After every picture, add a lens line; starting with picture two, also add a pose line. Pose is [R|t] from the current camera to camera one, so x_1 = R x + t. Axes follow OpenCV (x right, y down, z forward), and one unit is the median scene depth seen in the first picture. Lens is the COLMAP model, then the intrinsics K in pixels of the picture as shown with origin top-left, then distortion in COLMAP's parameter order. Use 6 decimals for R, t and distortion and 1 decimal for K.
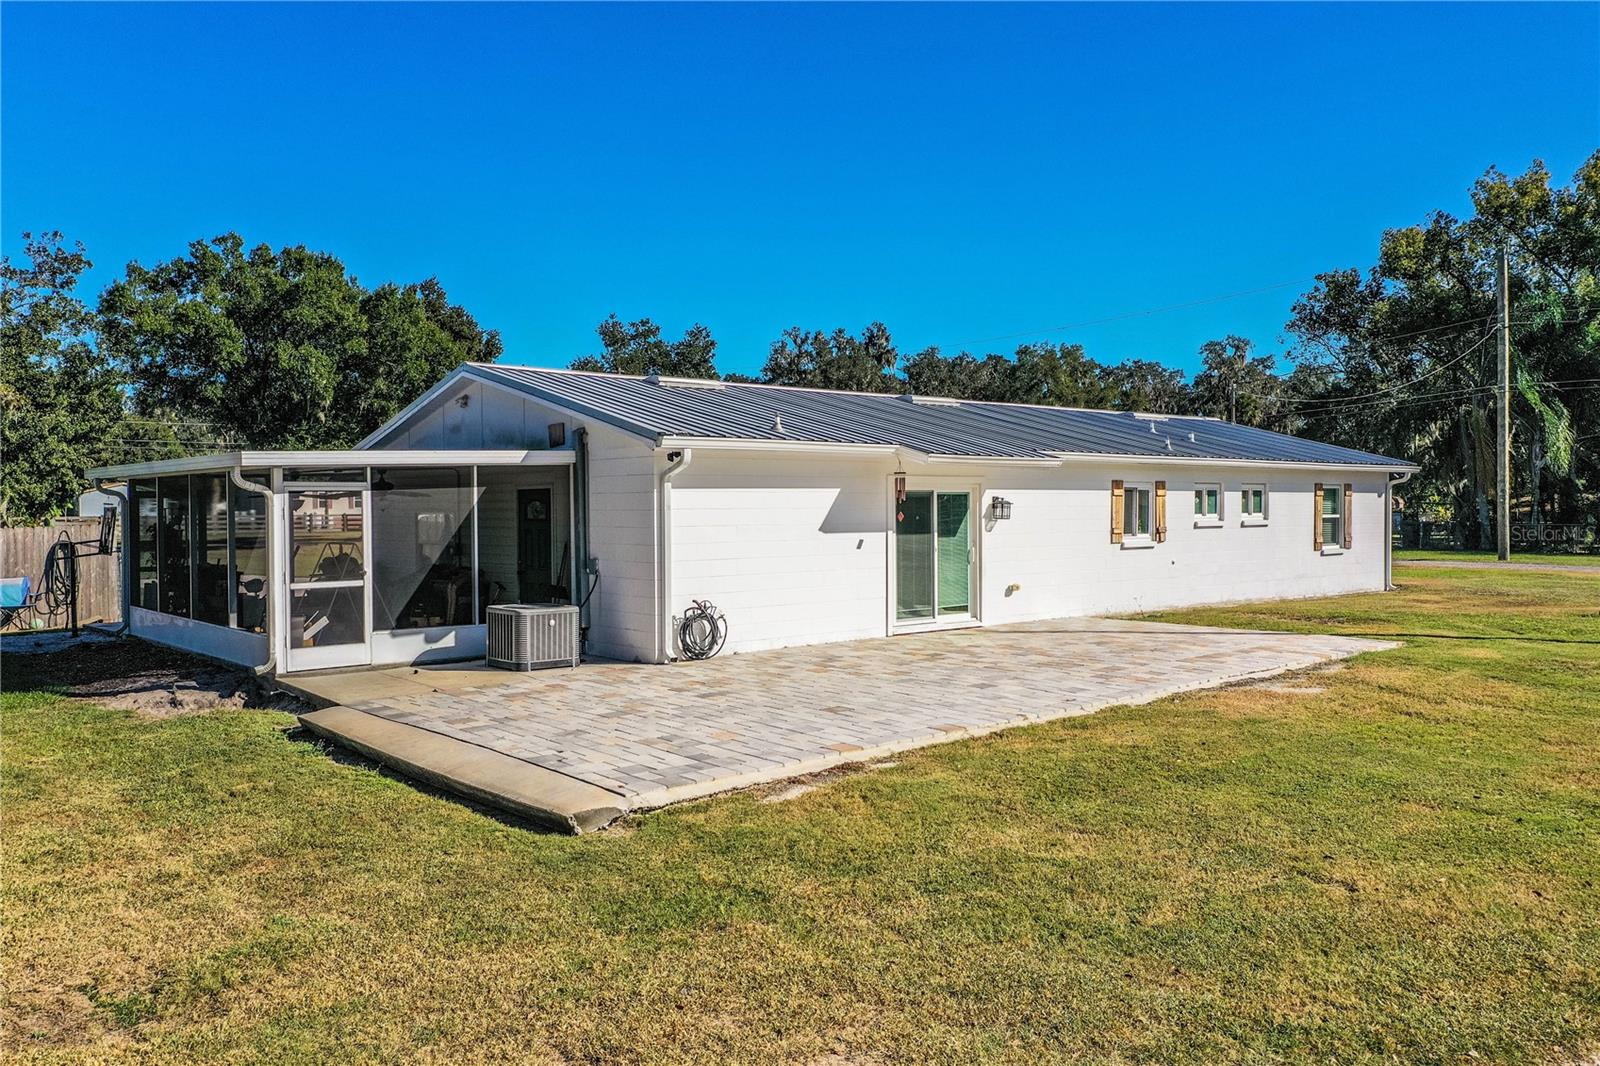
lens RADIAL K [[1264.7, 0, 800.0], [0, 1264.7, 533.0], [0, 0, 1]] dist [-0.002870, -0.004428]
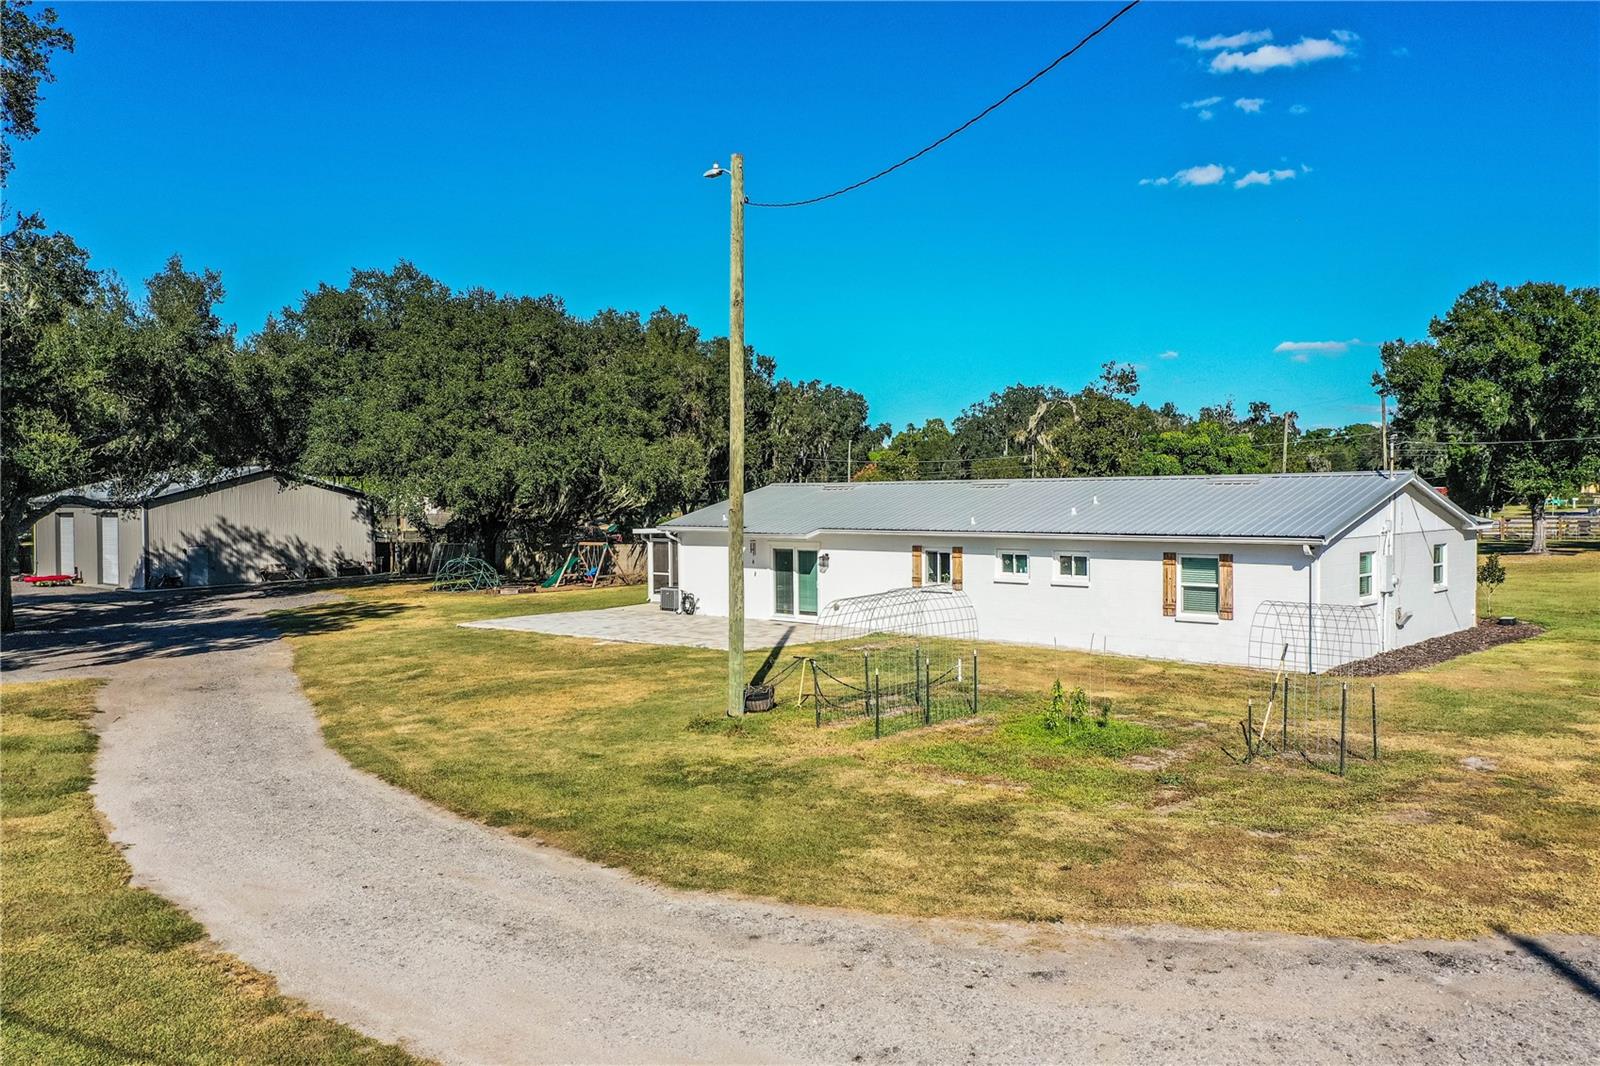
lens RADIAL K [[1264.7, 0, 800.0], [0, 1264.7, 533.0], [0, 0, 1]] dist [-0.002870, -0.004428]
pose [[0.112721, 0.037872, -0.992905, 1.933247], [-0.011165, 0.999259, 0.036847, -0.123659], [0.993564, 0.006932, 0.113060, 0.763897]]
